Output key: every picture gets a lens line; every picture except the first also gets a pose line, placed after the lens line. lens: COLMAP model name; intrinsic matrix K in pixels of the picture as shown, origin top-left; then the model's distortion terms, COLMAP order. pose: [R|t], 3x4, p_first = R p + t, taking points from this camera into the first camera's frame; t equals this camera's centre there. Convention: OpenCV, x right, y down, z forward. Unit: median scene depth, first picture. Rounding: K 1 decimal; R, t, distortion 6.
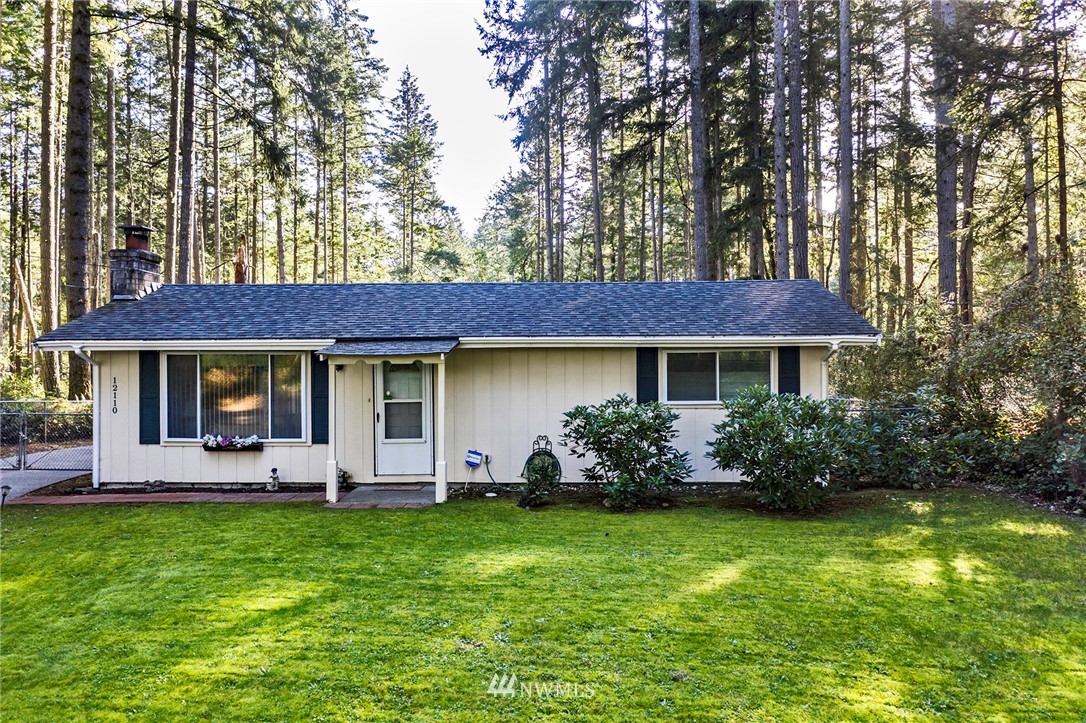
lens RADIAL K [[823.5, 0, 533.5], [0, 823.5, 372.7], [0, 0, 1]] dist [-0.003828, 0.006036]
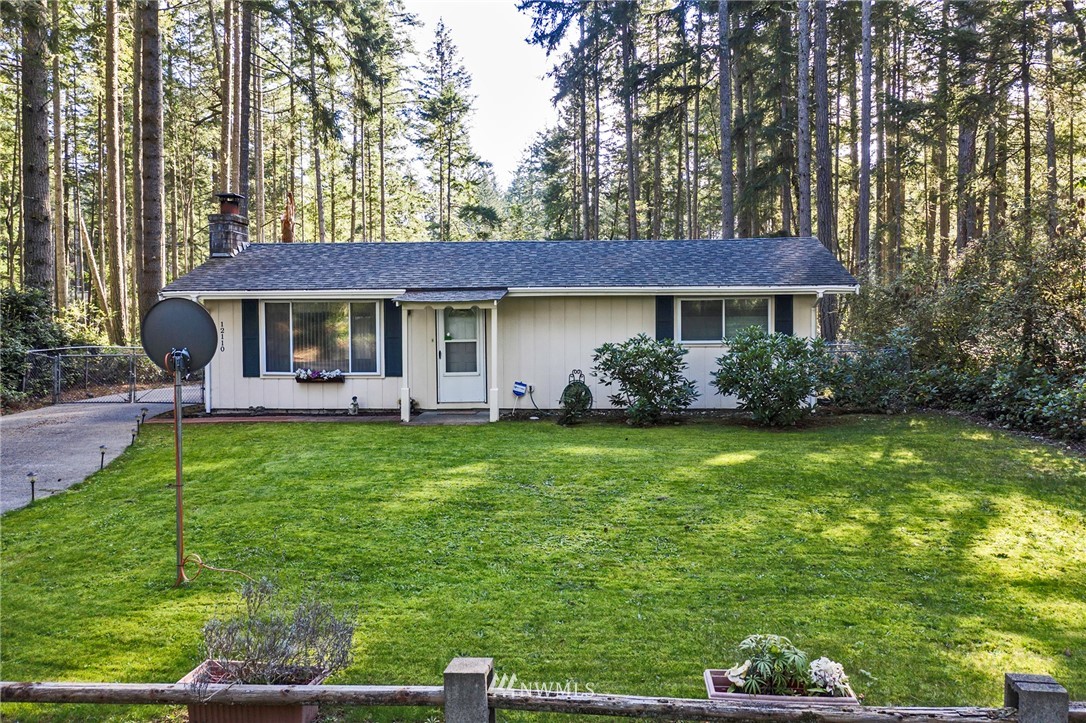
lens RADIAL K [[850.1, 0, 543.0], [0, 850.1, 361.5], [0, 0, 1]] dist [-0.015870, 0.047469]
pose [[0.999531, 0.001225, -0.030600, -0.000418], [-0.000094, 0.999318, 0.036936, 0.015986], [0.030624, -0.036916, 0.998849, -0.203966]]
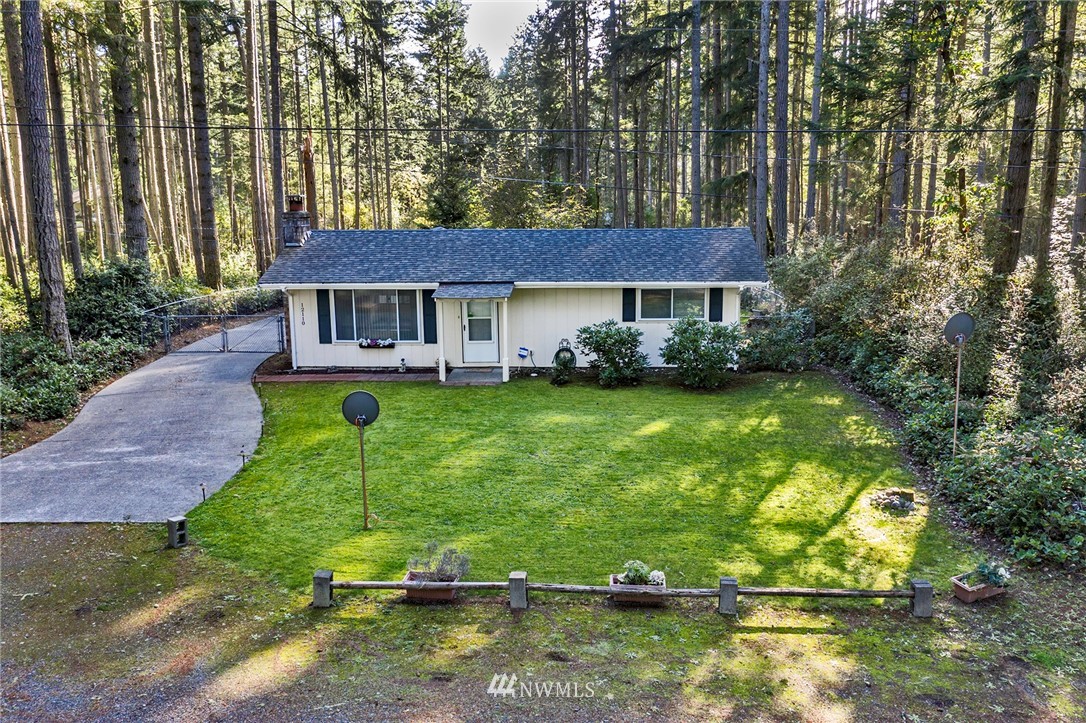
lens RADIAL K [[823.5, 0, 533.5], [0, 823.5, 372.7], [0, 0, 1]] dist [-0.003828, 0.006036]
pose [[0.999404, -0.001249, -0.034503, 0.004246], [0.008084, 0.980030, 0.198686, -0.158935], [0.033565, -0.198846, 0.979456, -0.538242]]
